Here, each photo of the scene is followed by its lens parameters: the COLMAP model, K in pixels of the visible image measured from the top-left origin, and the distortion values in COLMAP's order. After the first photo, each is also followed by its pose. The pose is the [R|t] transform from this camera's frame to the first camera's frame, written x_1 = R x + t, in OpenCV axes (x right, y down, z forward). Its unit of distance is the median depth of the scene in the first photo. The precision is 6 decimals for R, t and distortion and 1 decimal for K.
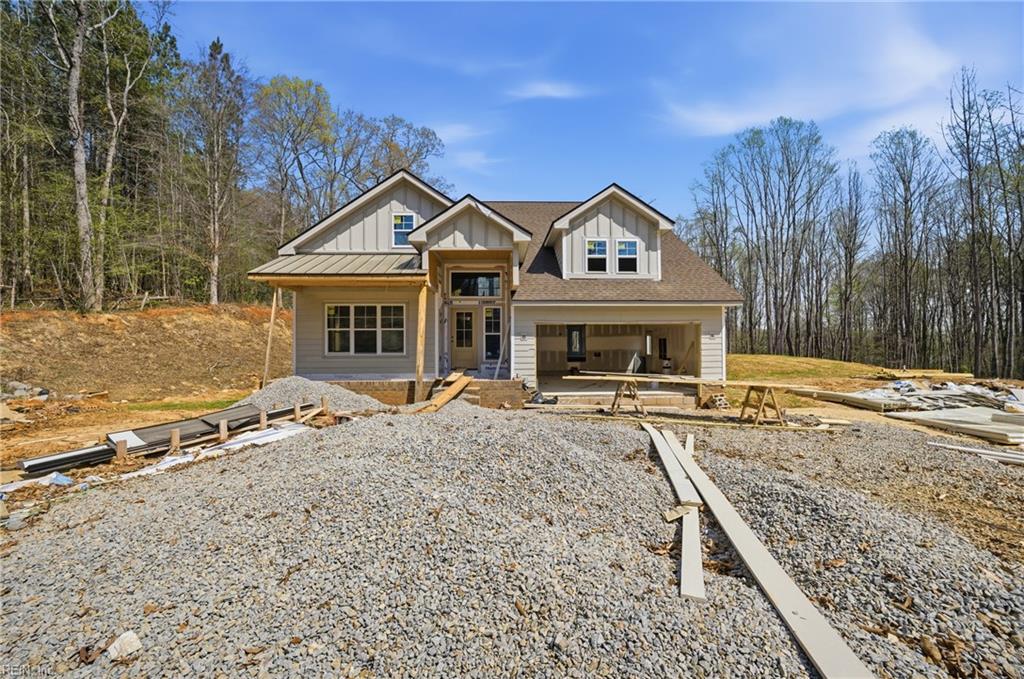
lens RADIAL K [[415.6, 0, 507.9], [0, 415.6, 338.8], [0, 0, 1]] dist [0.005933, 0.001079]
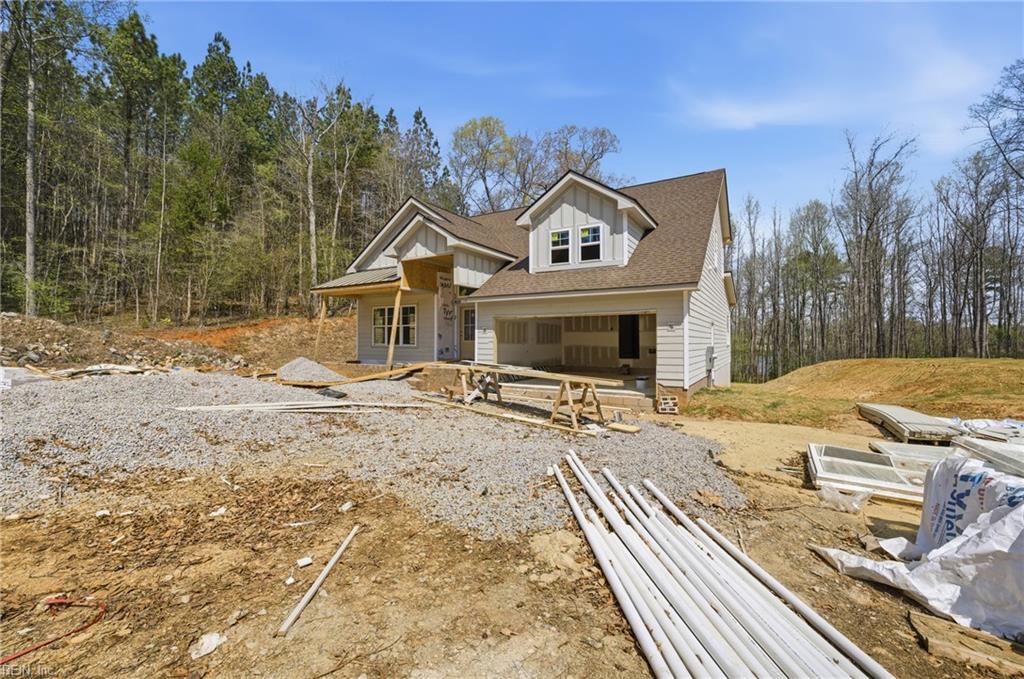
lens RADIAL K [[415.6, 0, 509.2], [0, 415.6, 340.7], [0, 0, 1]] dist [0.005933, 0.001079]
pose [[0.840292, 0.003727, -0.542121, 0.643737], [-0.000254, 0.999979, 0.006480, 0.013953], [0.542134, -0.005308, 0.840275, 0.115228]]
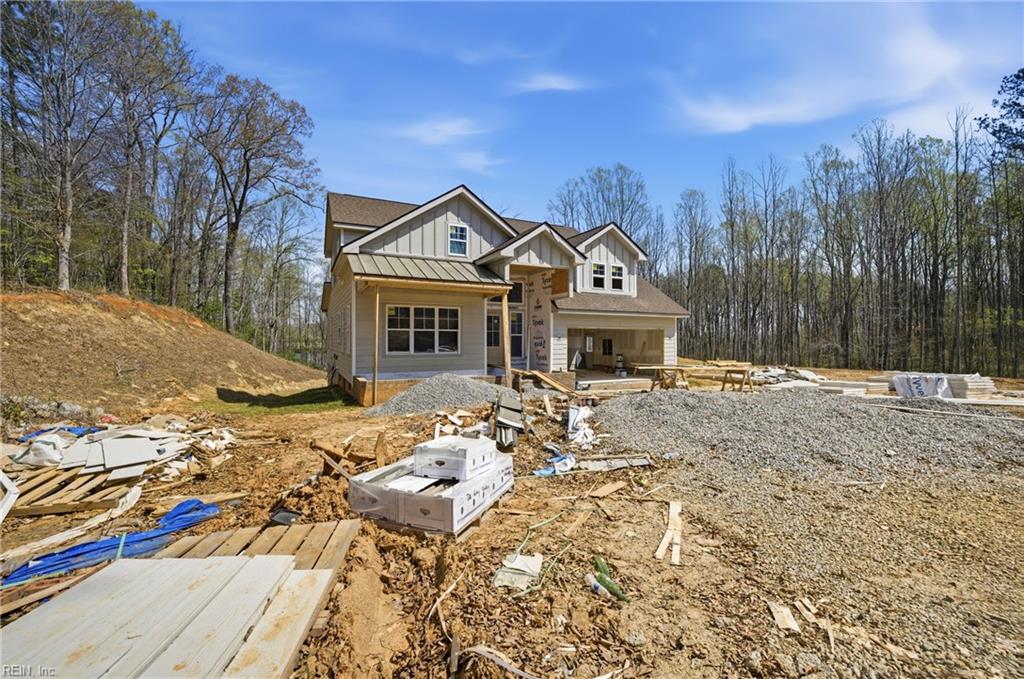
lens RADIAL K [[415.6, 0, 503.9], [0, 415.6, 347.2], [0, 0, 1]] dist [0.005933, 0.001079]
pose [[0.907341, -0.002477, 0.420387, -0.599478], [-0.007278, 0.999740, 0.021600, -0.002681], [-0.420332, -0.022659, 0.907088, -0.054547]]
